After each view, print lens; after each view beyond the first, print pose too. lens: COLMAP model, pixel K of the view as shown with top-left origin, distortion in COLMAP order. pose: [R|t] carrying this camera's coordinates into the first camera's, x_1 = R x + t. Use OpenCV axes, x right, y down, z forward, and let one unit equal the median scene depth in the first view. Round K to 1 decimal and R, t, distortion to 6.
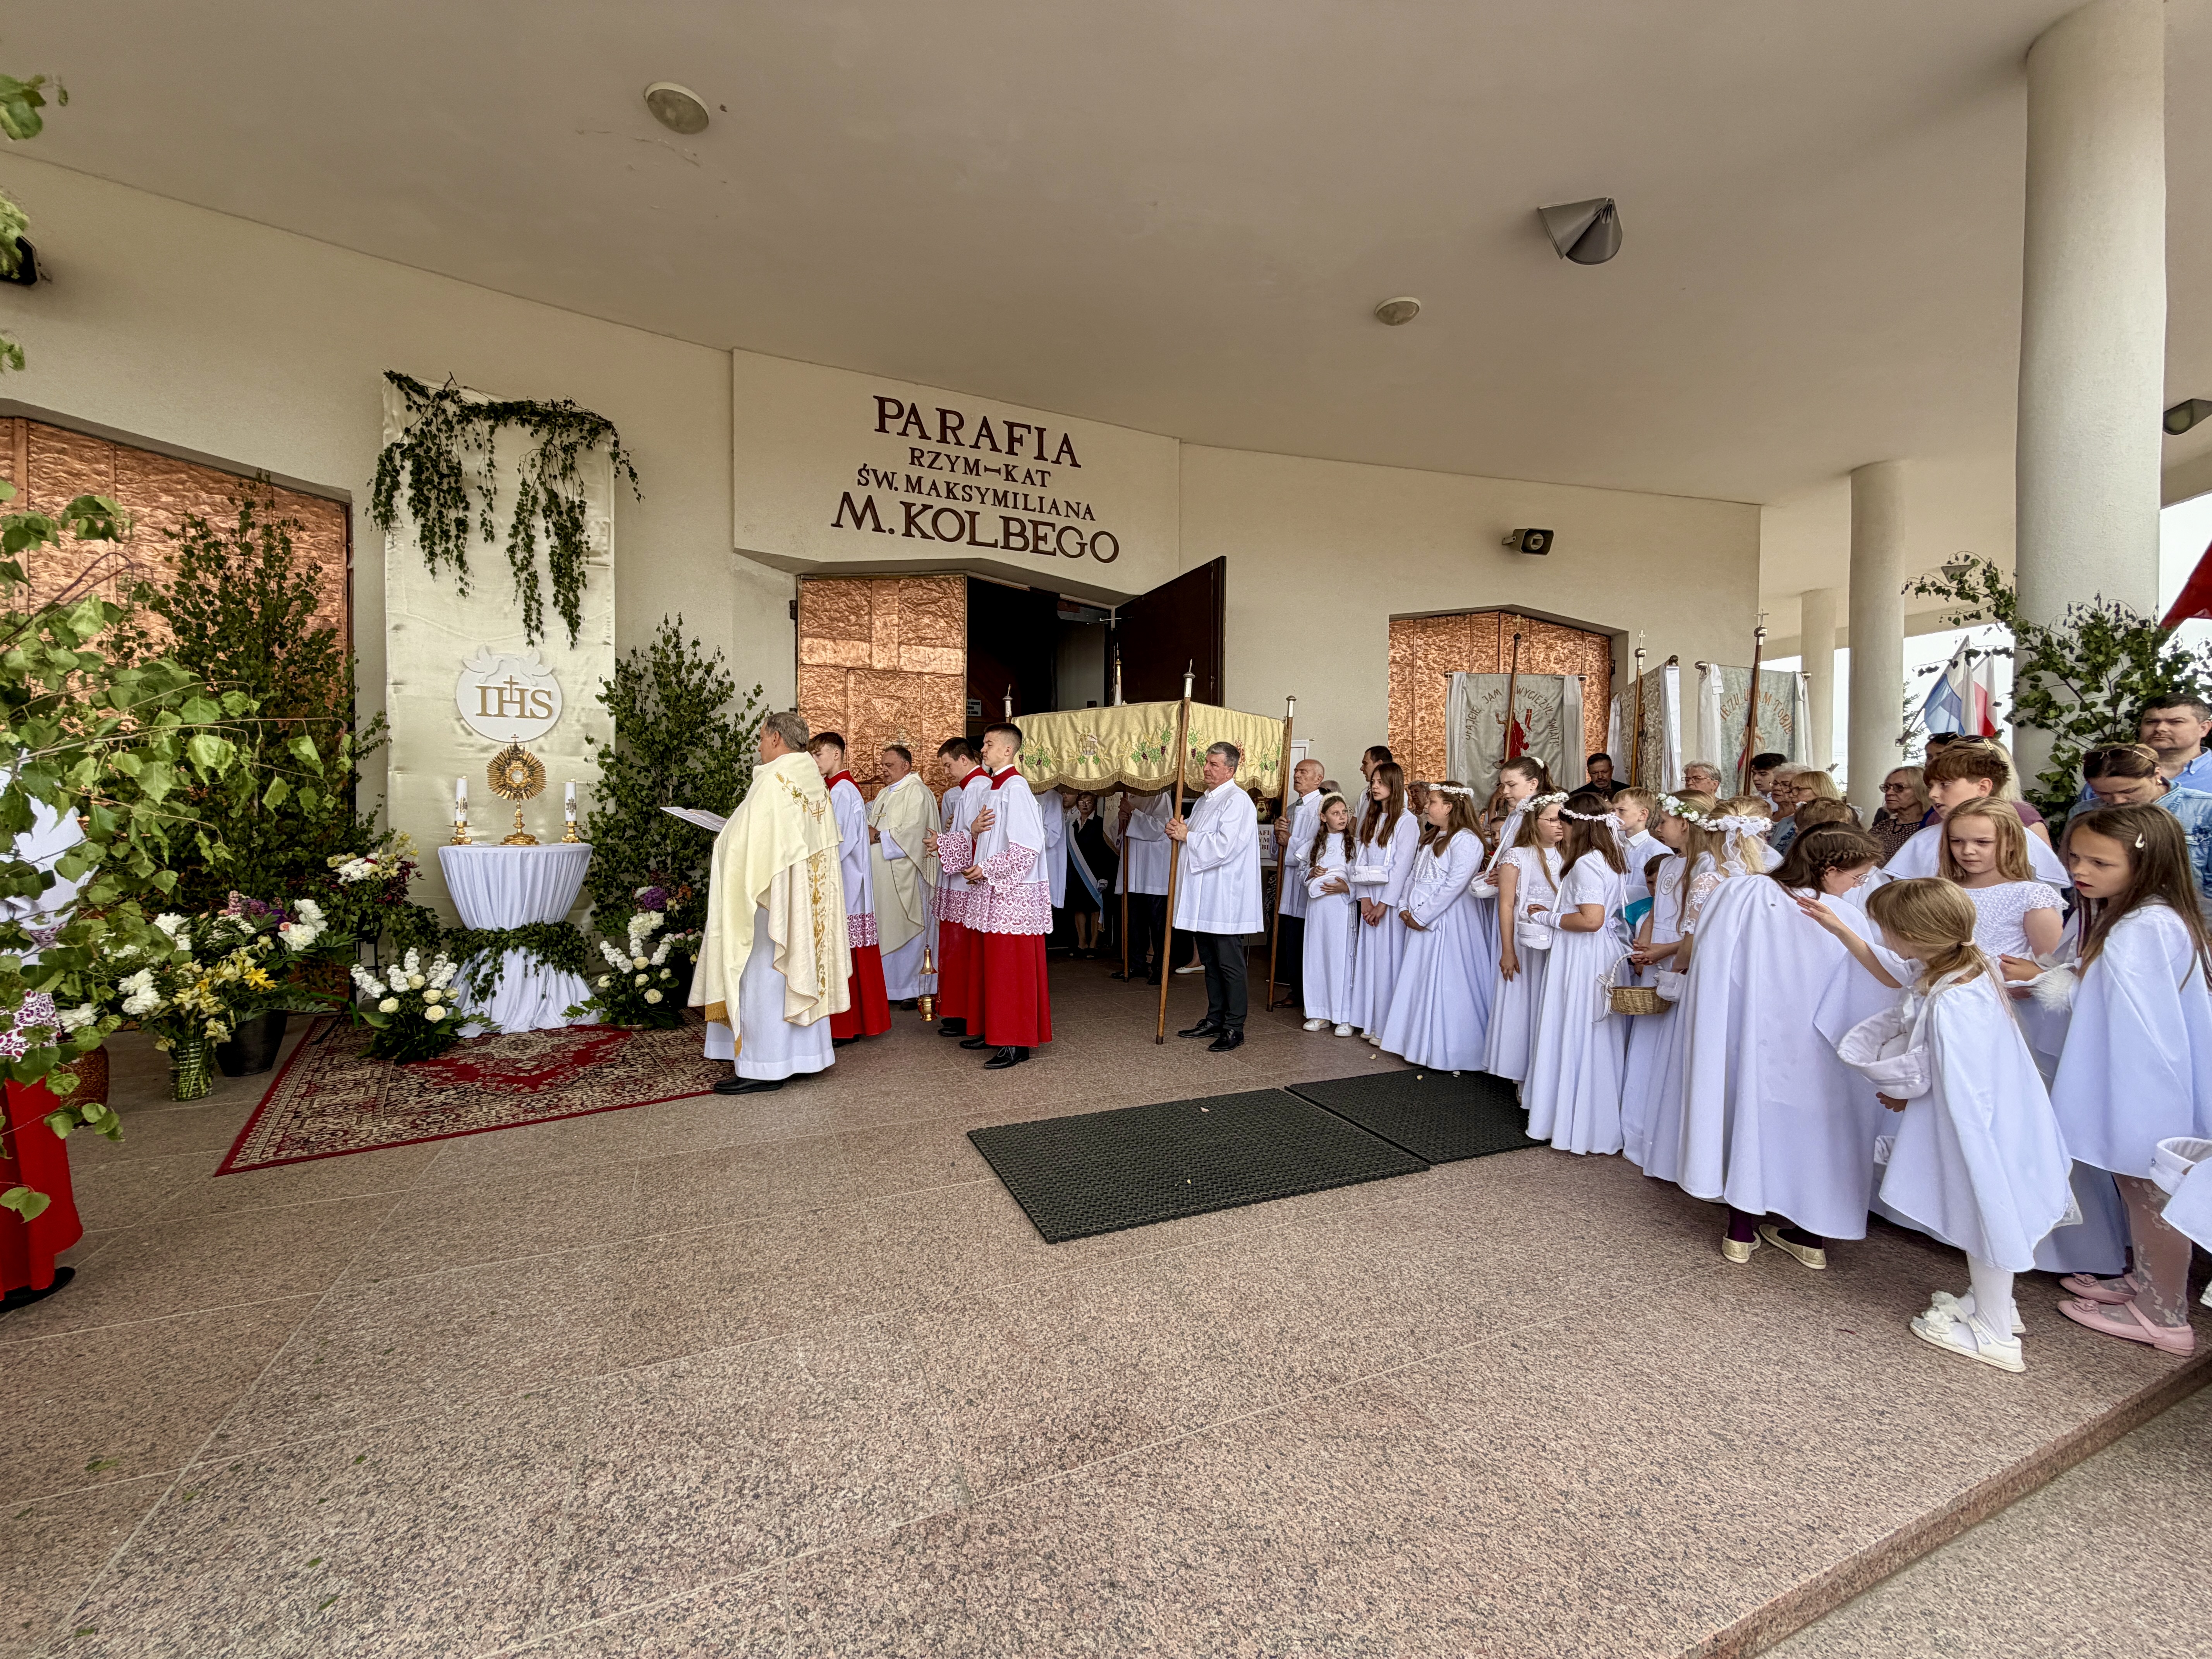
lens RADIAL K [[877.9, 0, 1091.0], [0, 877.9, 829.0], [0, 0, 1]] dist [0.000757, 0.000656]
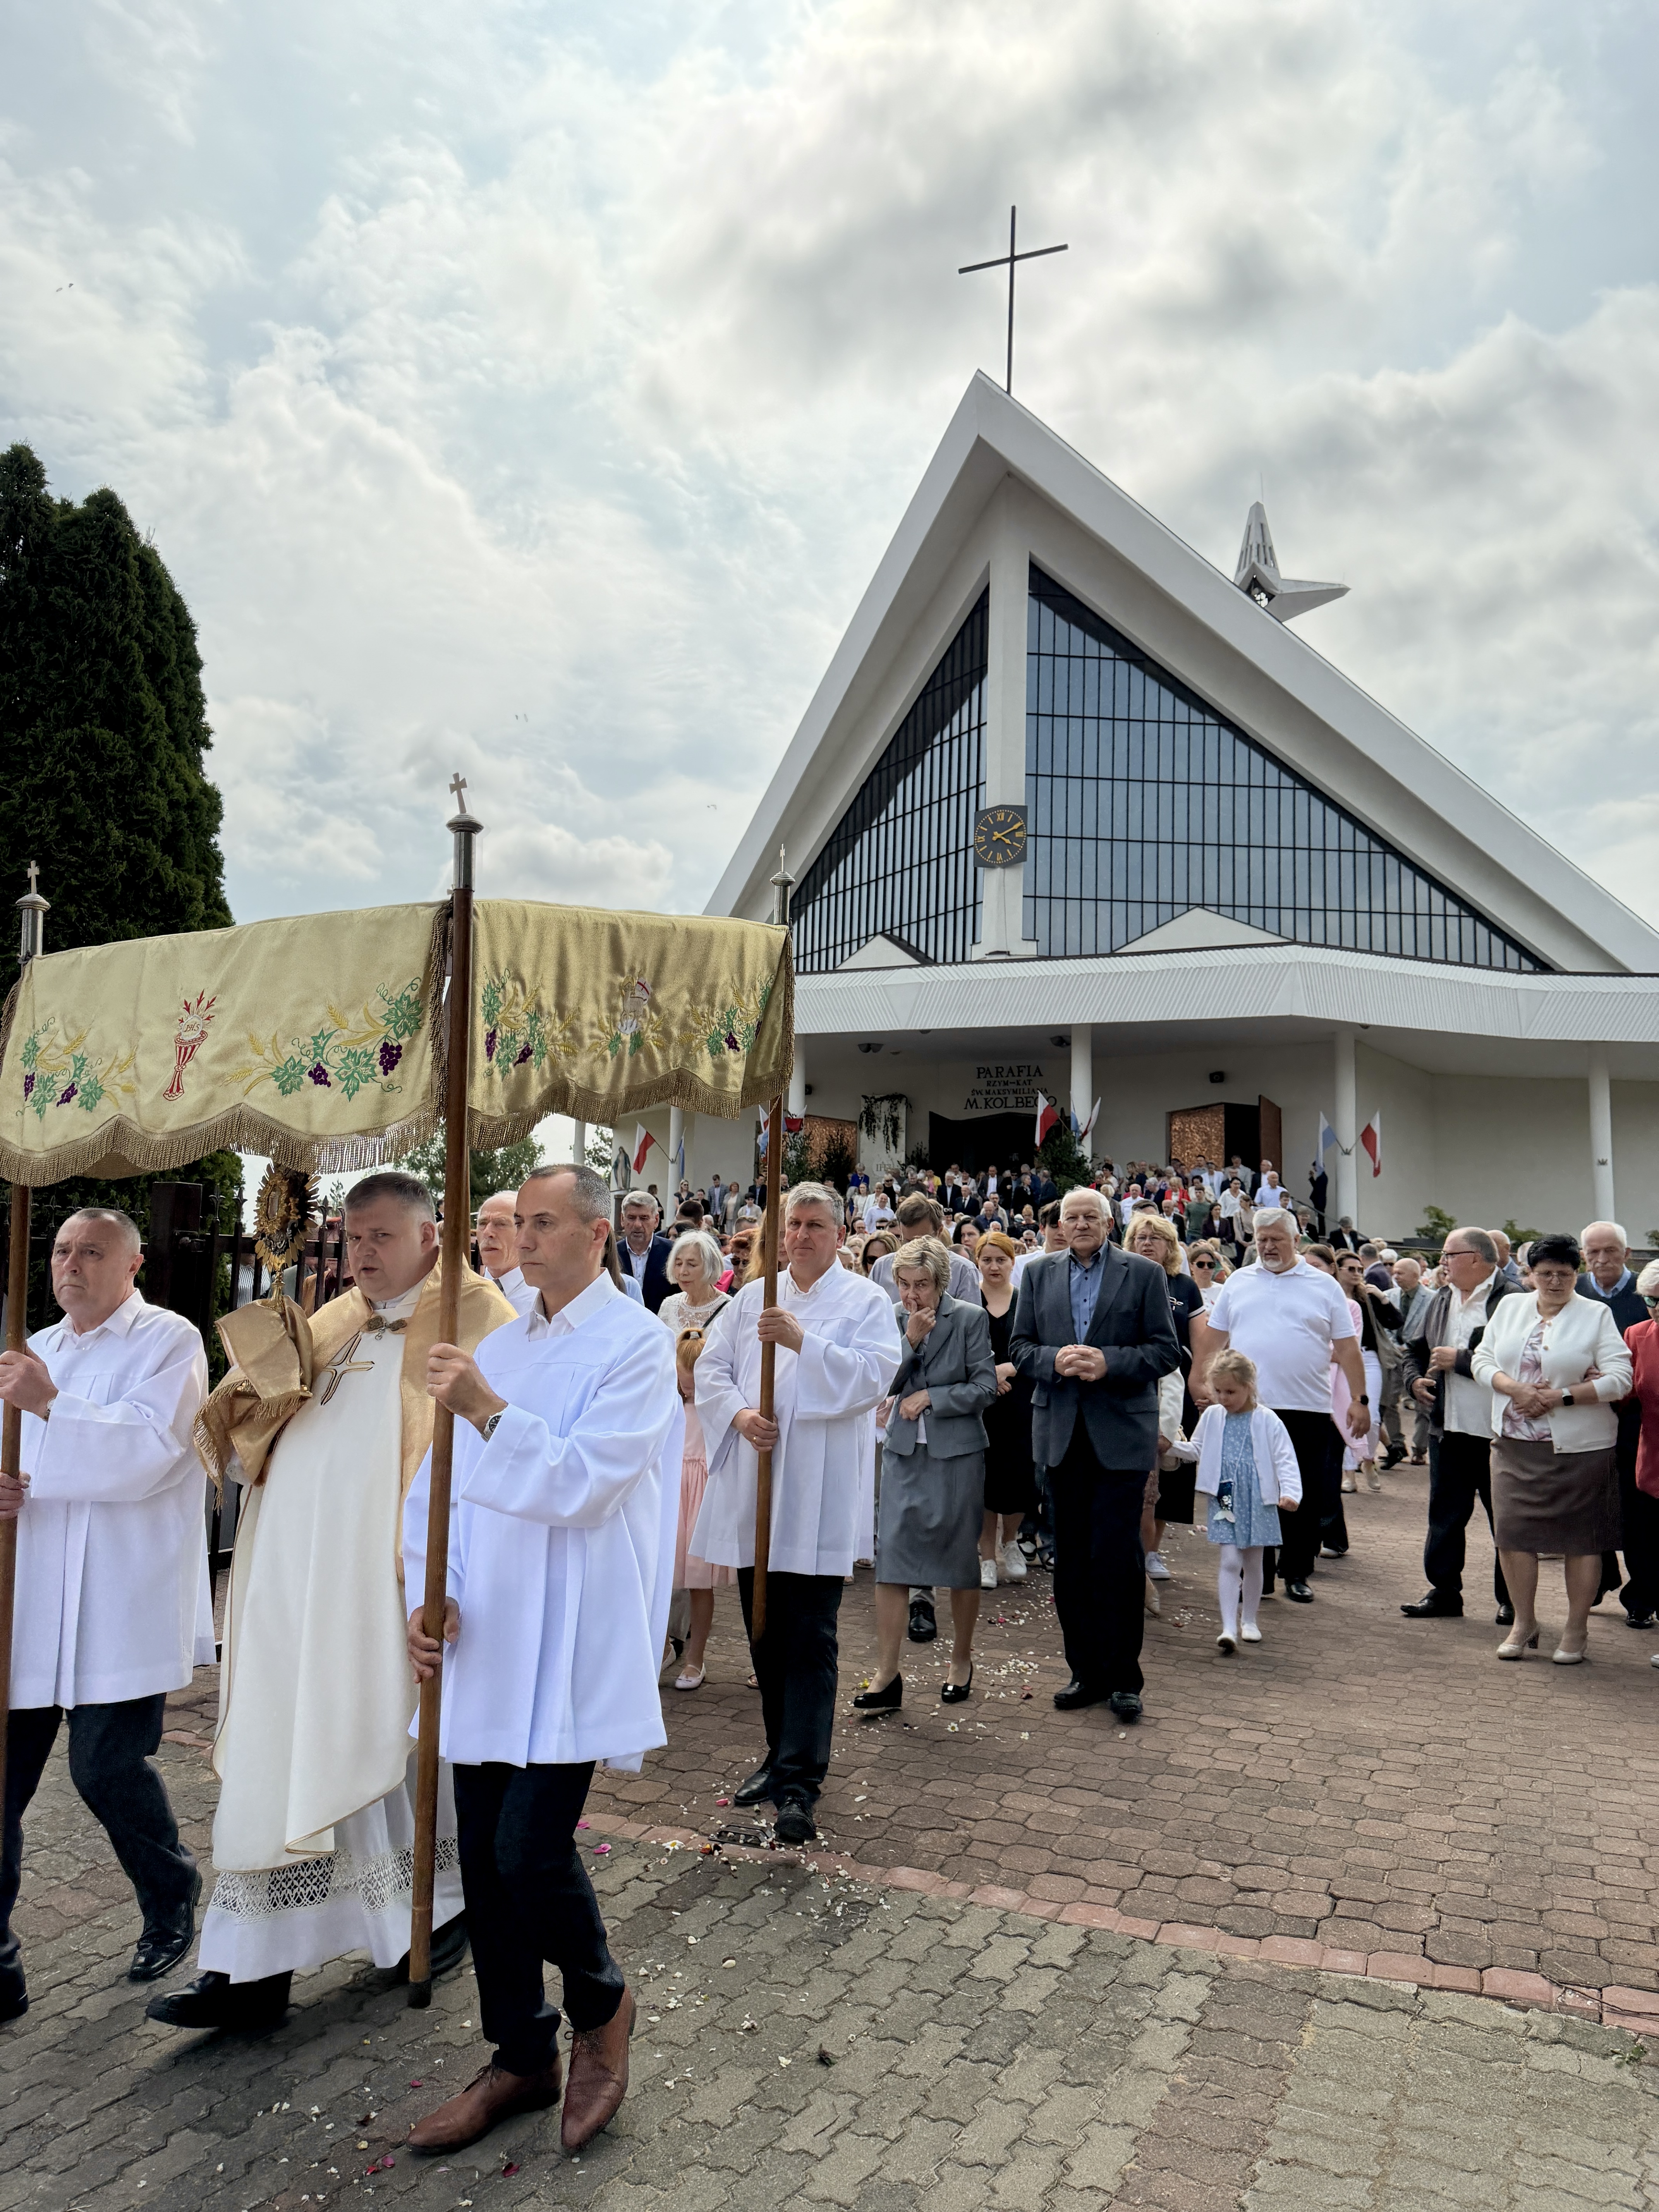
lens RADIAL K [[1557.7, 0, 814.0], [0, 1557.7, 1118.1], [0, 0, 1]] dist [0.056100, -0.058516]
pose [[0.701132, -0.079200, -0.708620, 4.108972], [-0.029488, 0.989741, -0.139797, 0.628592], [0.712422, 0.118912, 0.691603, -4.113180]]
